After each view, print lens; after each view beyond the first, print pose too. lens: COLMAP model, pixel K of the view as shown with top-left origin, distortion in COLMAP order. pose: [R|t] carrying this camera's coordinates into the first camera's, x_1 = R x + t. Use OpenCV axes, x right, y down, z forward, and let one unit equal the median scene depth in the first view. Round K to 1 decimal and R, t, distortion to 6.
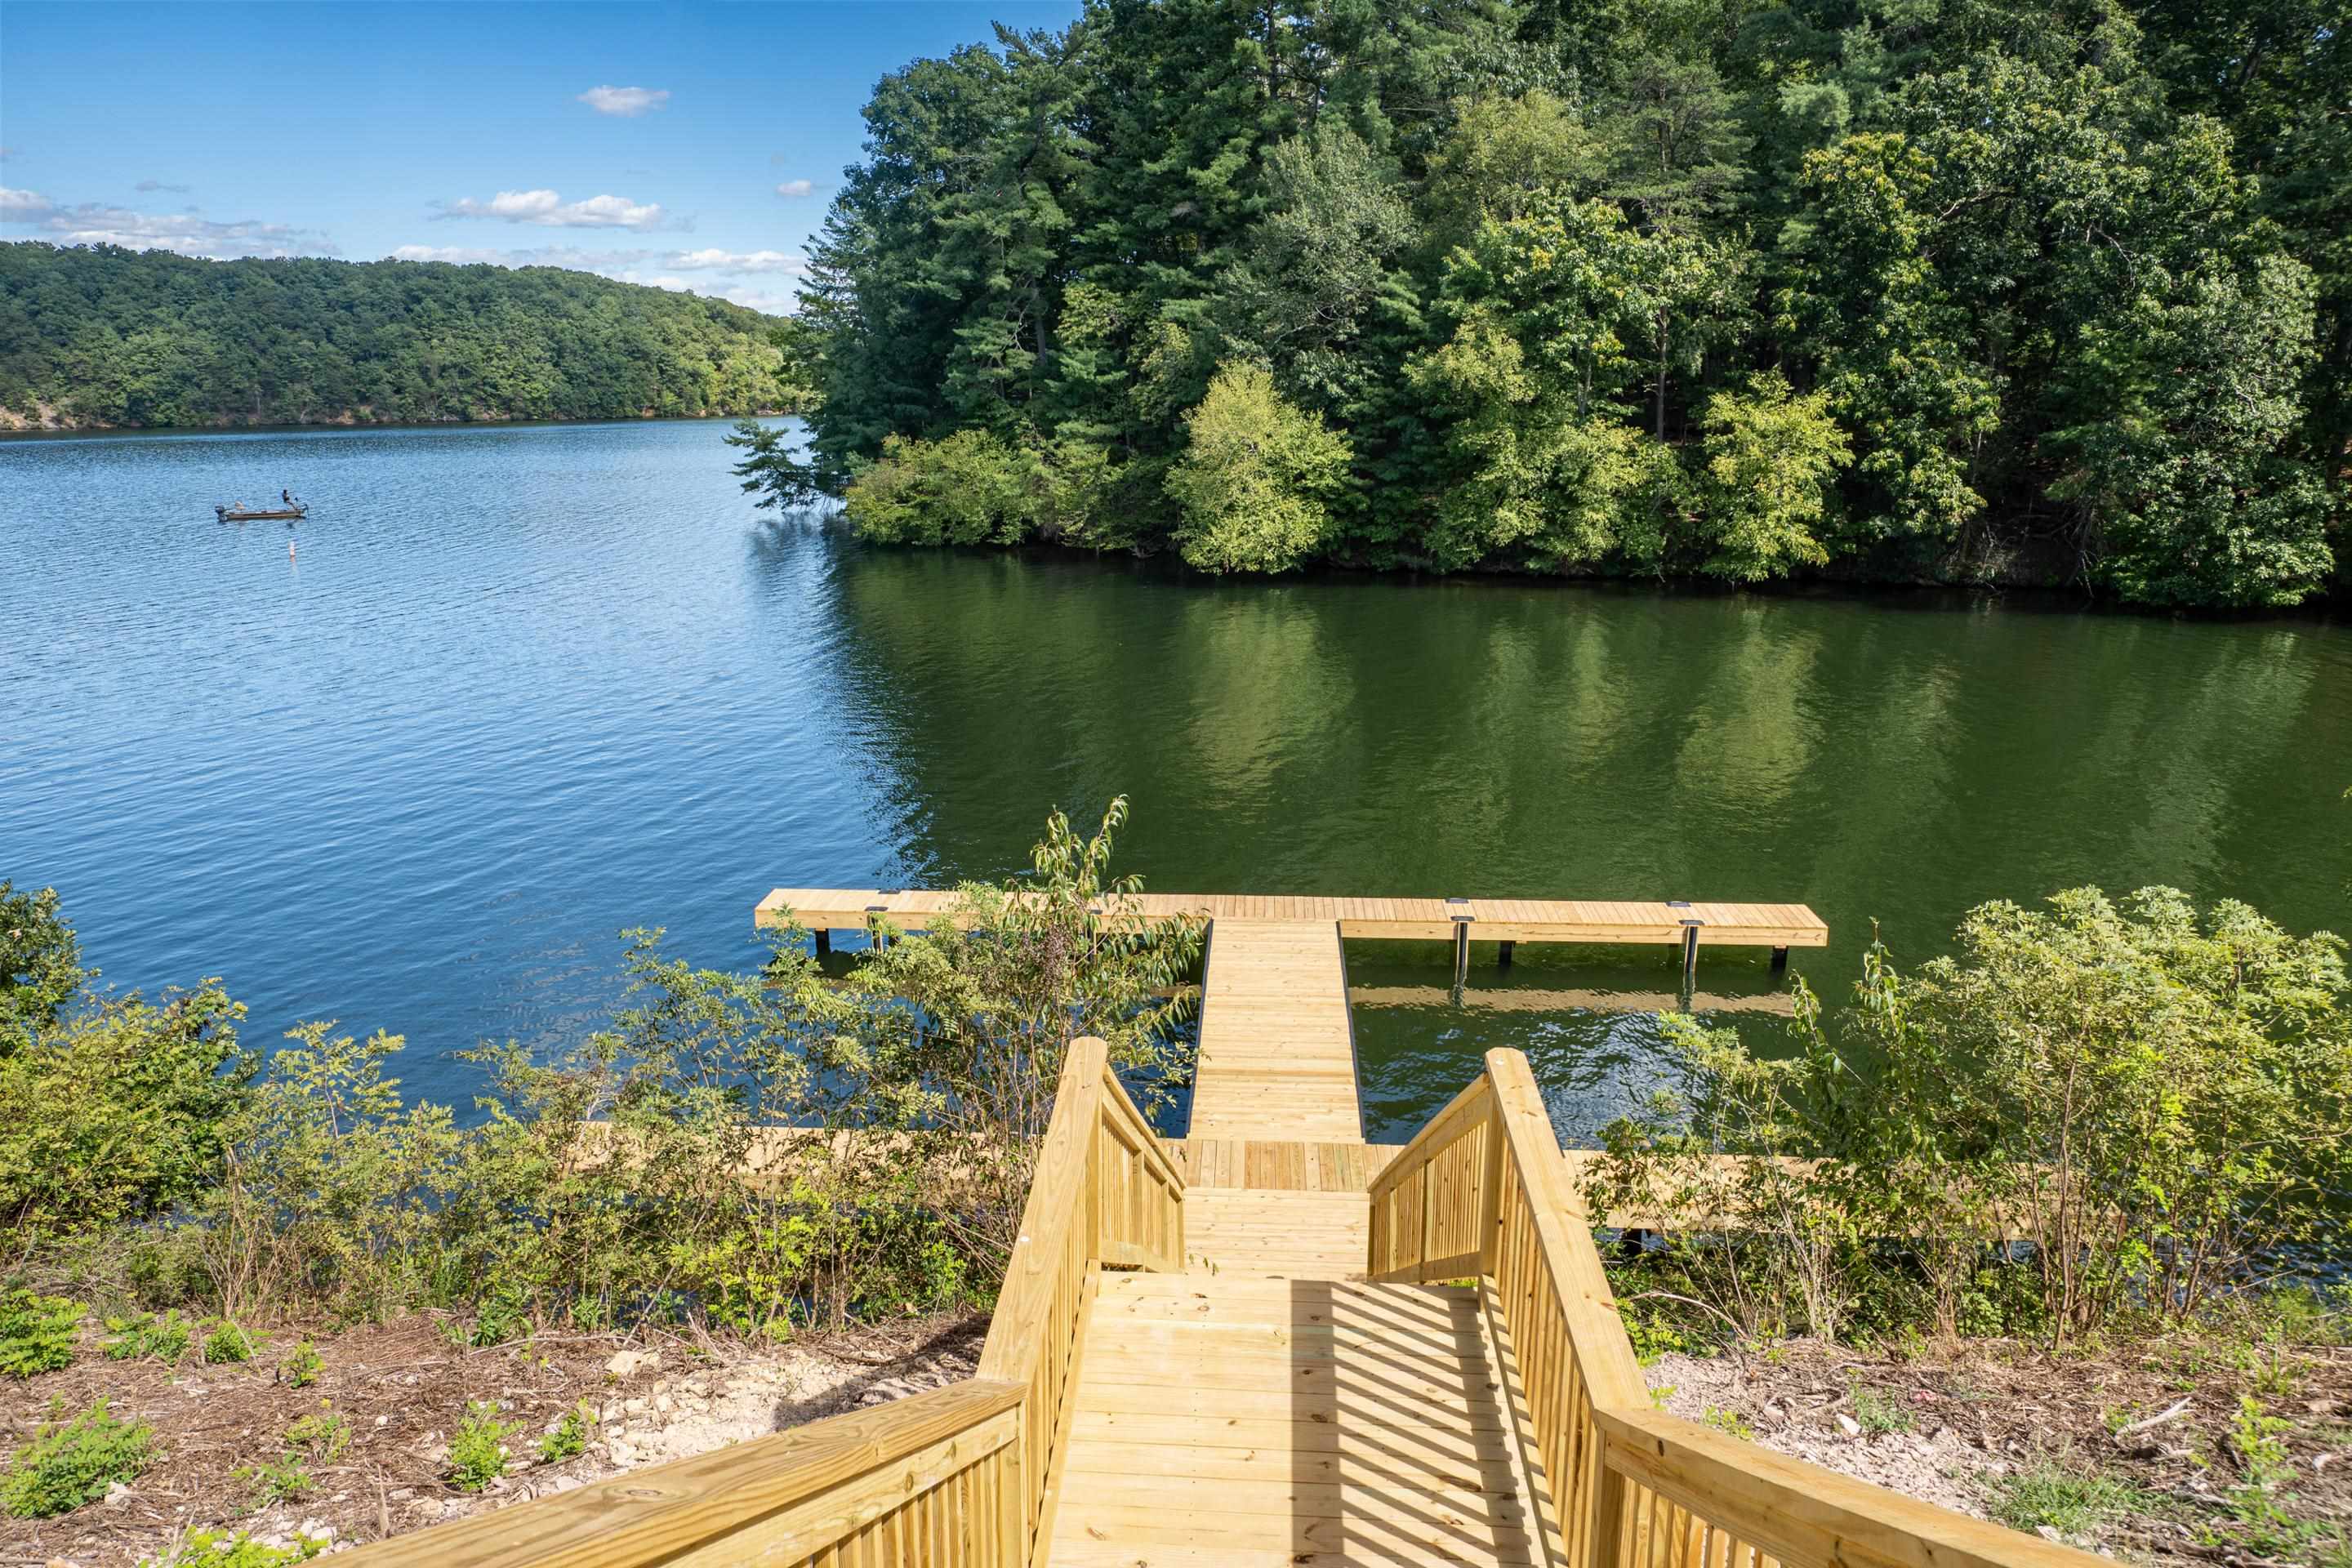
lens RADIAL K [[1473.1, 0, 1139.7], [0, 1473.1, 789.2], [0, 0, 1]] dist [0.001434, 0.002536]
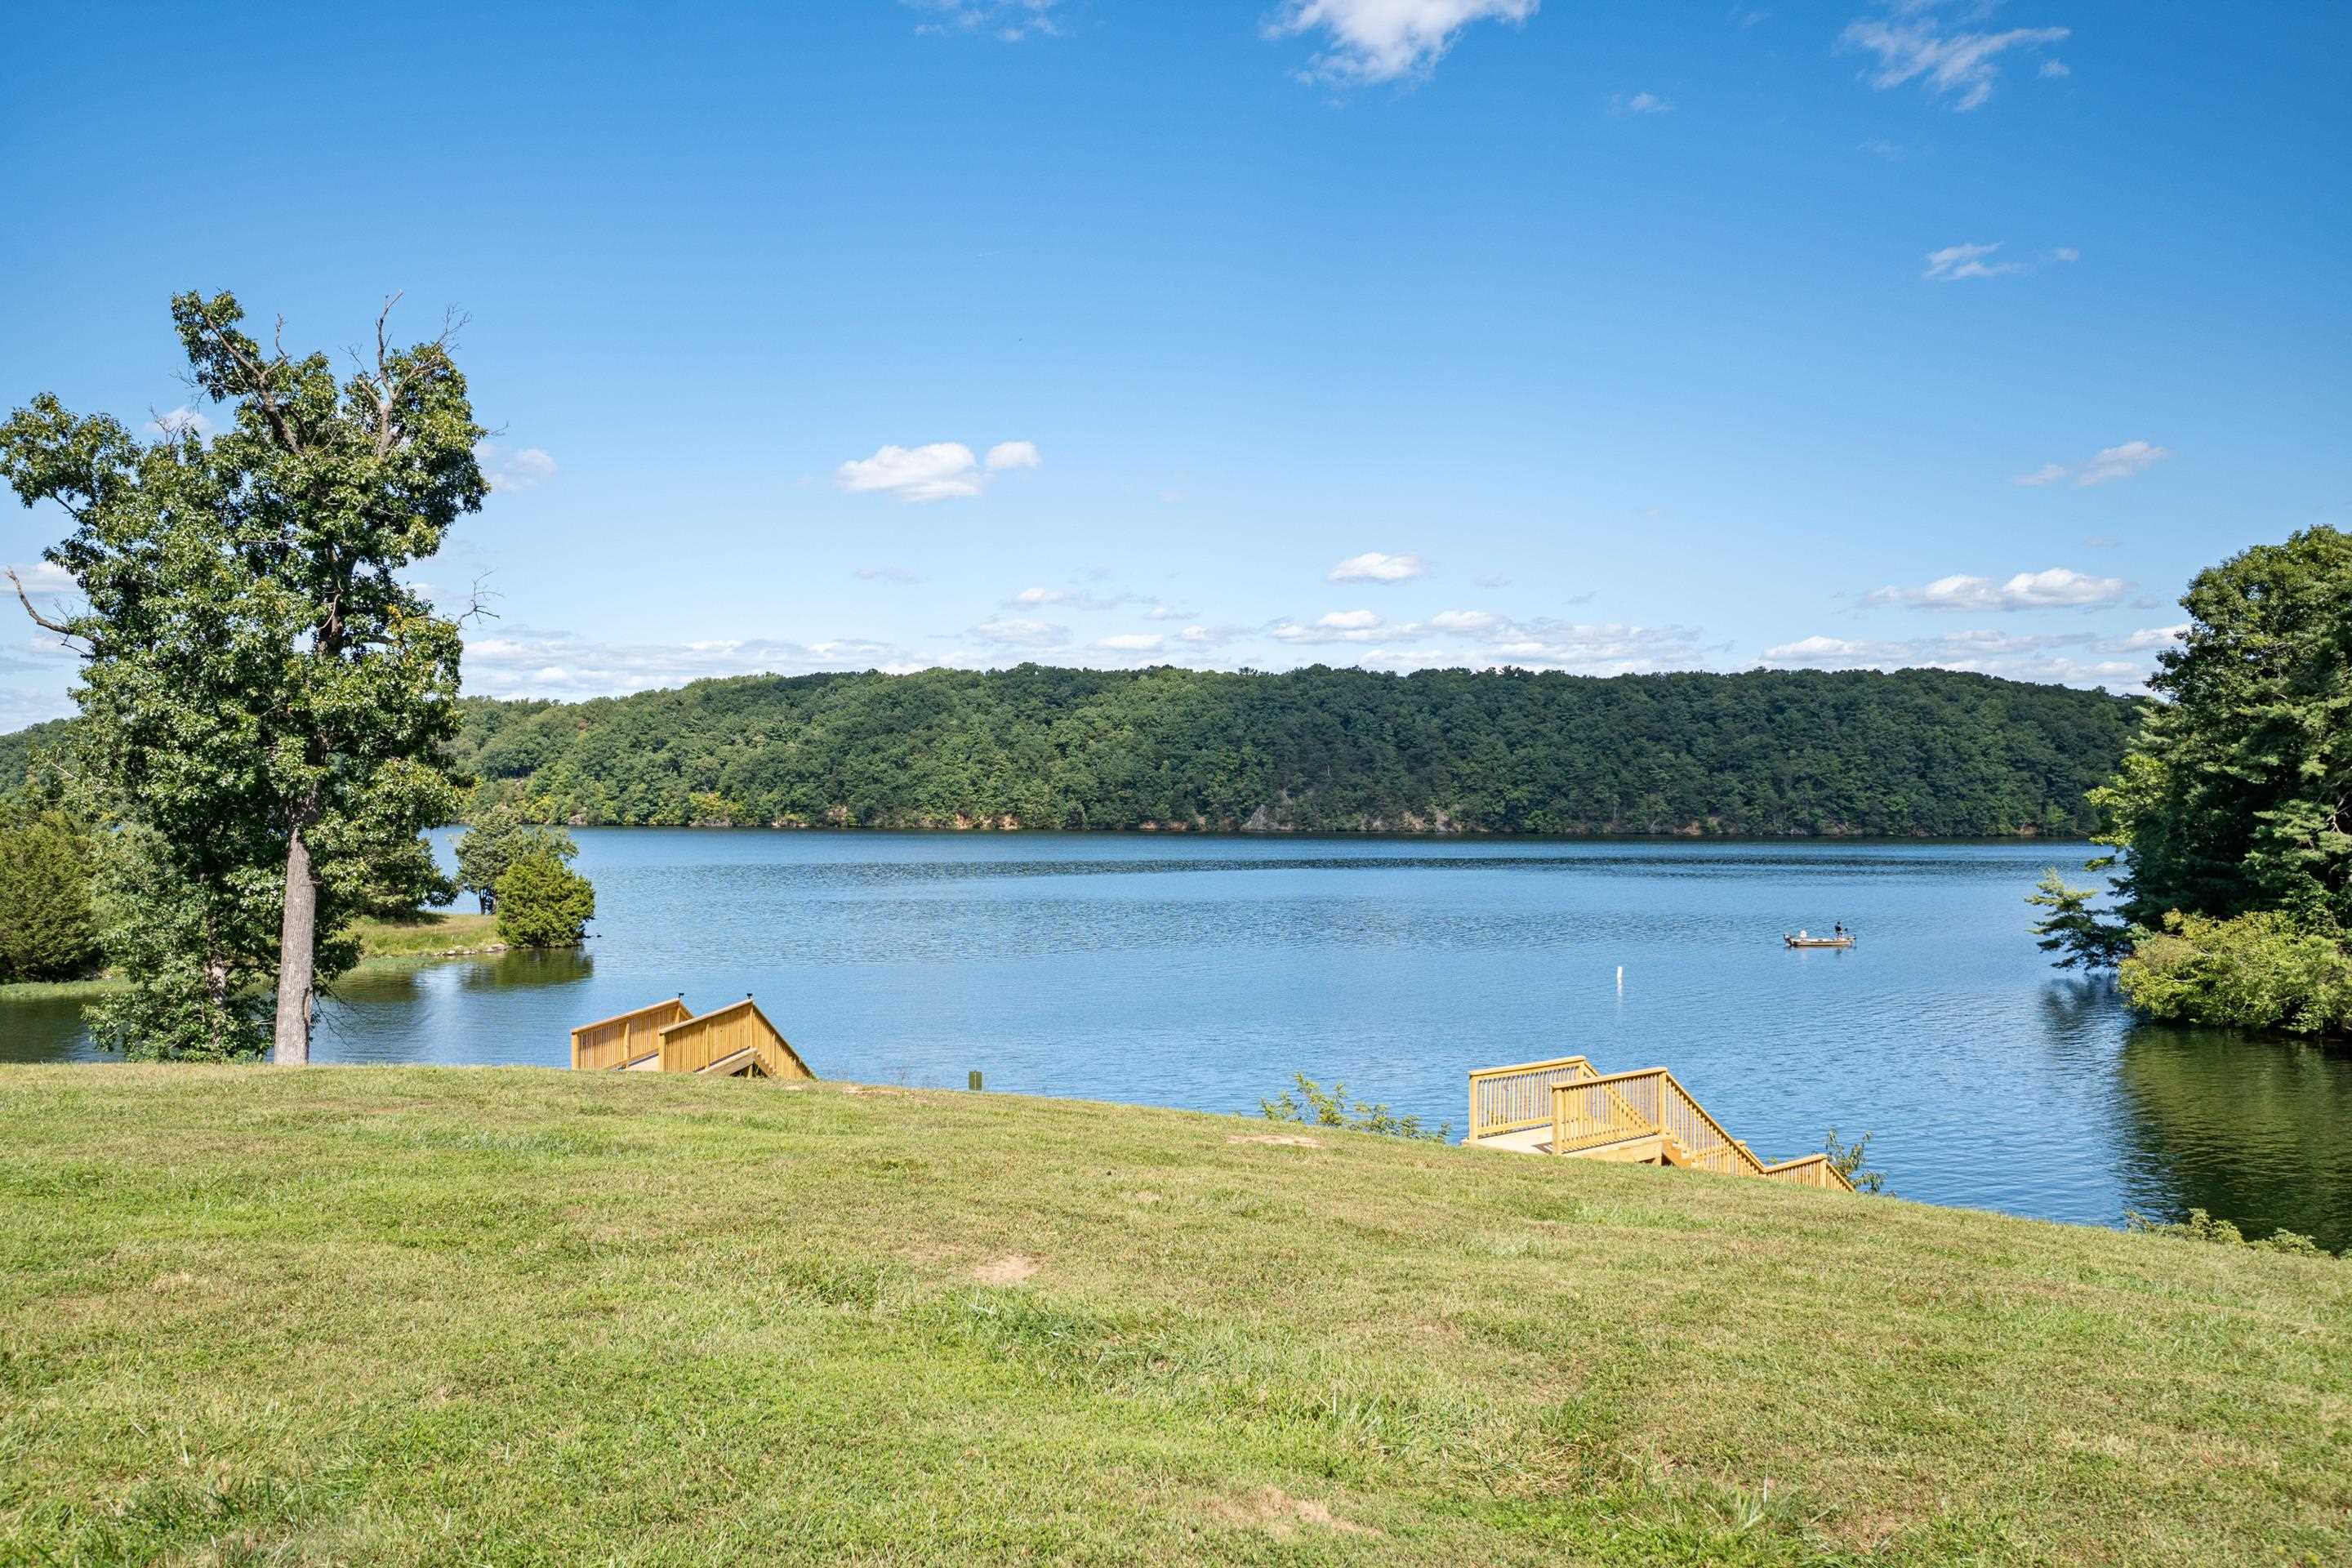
lens RADIAL K [[1774.8, 0, 1176.0], [0, 1774.8, 784.0], [0, 0, 1]] dist [0.027985, -0.003295]
pose [[0.720285, 0.009970, -0.693607, 0.032422], [-0.194056, 0.962870, -0.187680, 0.006294], [0.665982, 0.269781, 0.695476, -0.056139]]
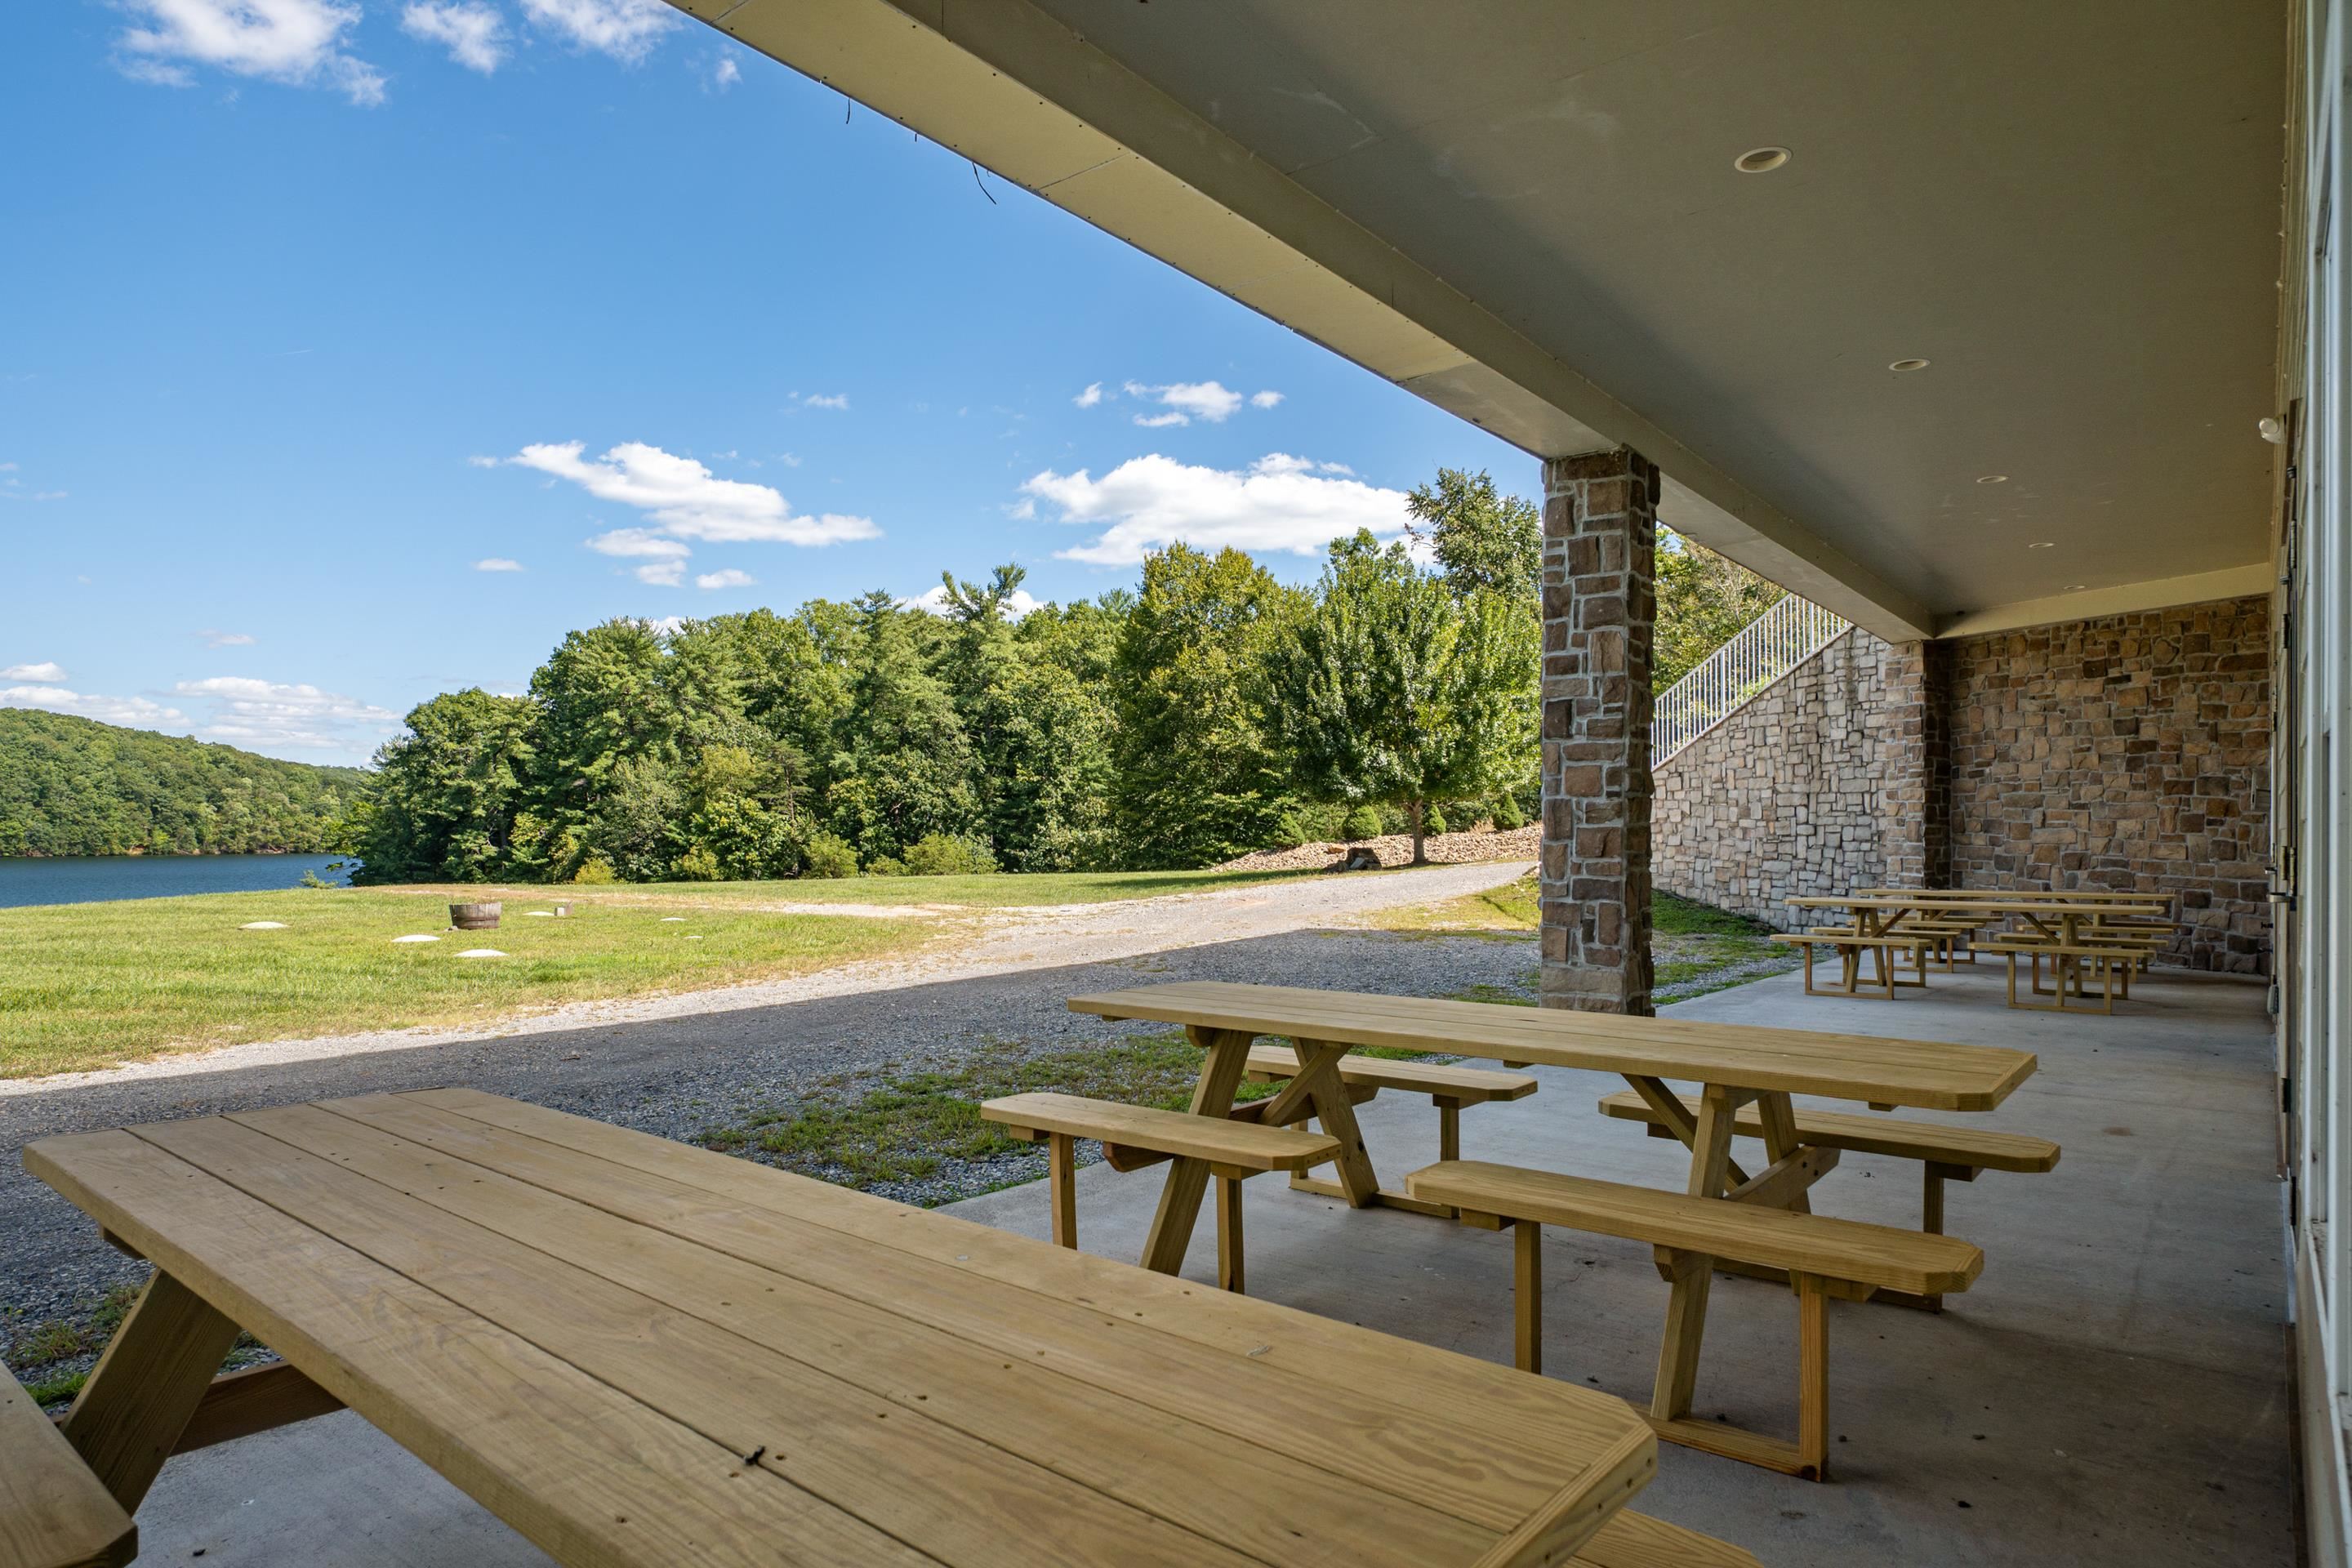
lens RADIAL K [[1380.4, 0, 1180.0], [0, 1380.4, 836.9], [0, 0, 1]] dist [-0.000790, -0.010764]
pose [[0.938250, 0.017865, 0.345495, 0.024730], [0.072573, 0.966281, -0.247050, 0.034596], [-0.338259, 0.256868, 0.905317, -0.162446]]
